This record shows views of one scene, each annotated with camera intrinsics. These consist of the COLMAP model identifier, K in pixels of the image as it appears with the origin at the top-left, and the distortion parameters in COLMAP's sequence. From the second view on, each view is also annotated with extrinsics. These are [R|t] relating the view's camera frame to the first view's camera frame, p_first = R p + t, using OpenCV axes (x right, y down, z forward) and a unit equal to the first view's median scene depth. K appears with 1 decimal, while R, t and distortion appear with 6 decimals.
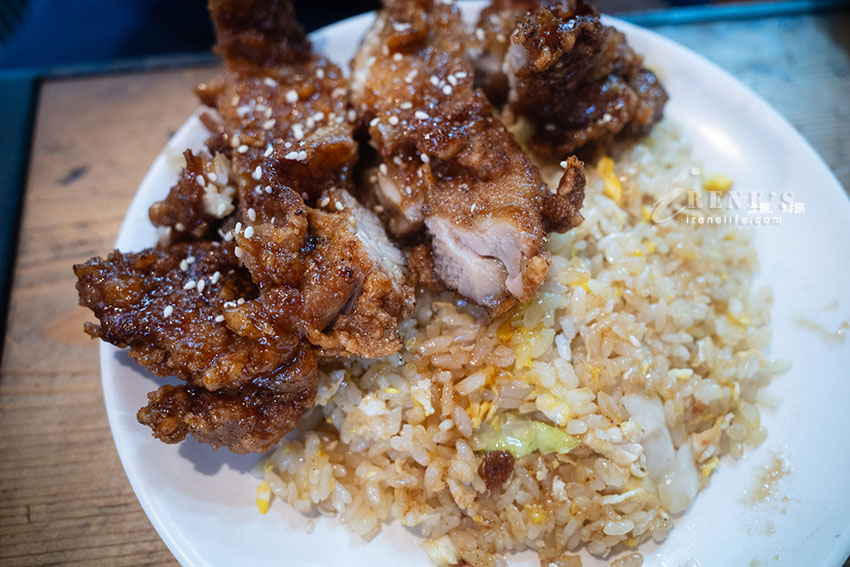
lens RADIAL K [[710.1, 0, 425.0], [0, 710.1, 283.5], [0, 0, 1]] dist [-0.005168, 0.002214]
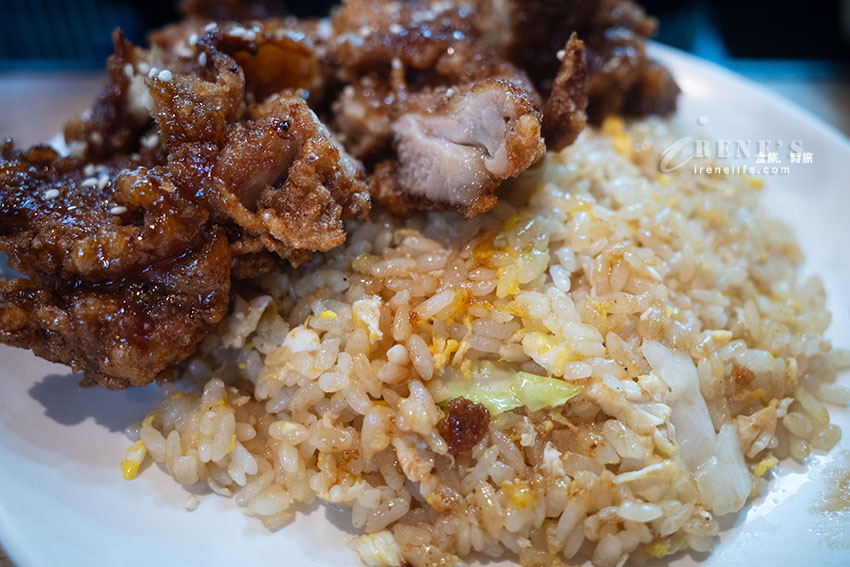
lens RADIAL K [[749.1, 0, 425.0], [0, 749.1, 283.5], [0, 0, 1]] dist [-0.041874, 0.076840]
pose [[0.998079, 0.060628, -0.012715, 0.061583], [-0.061613, 0.950269, -0.305275, 0.351310], [-0.006425, 0.305472, 0.952179, 0.244900]]
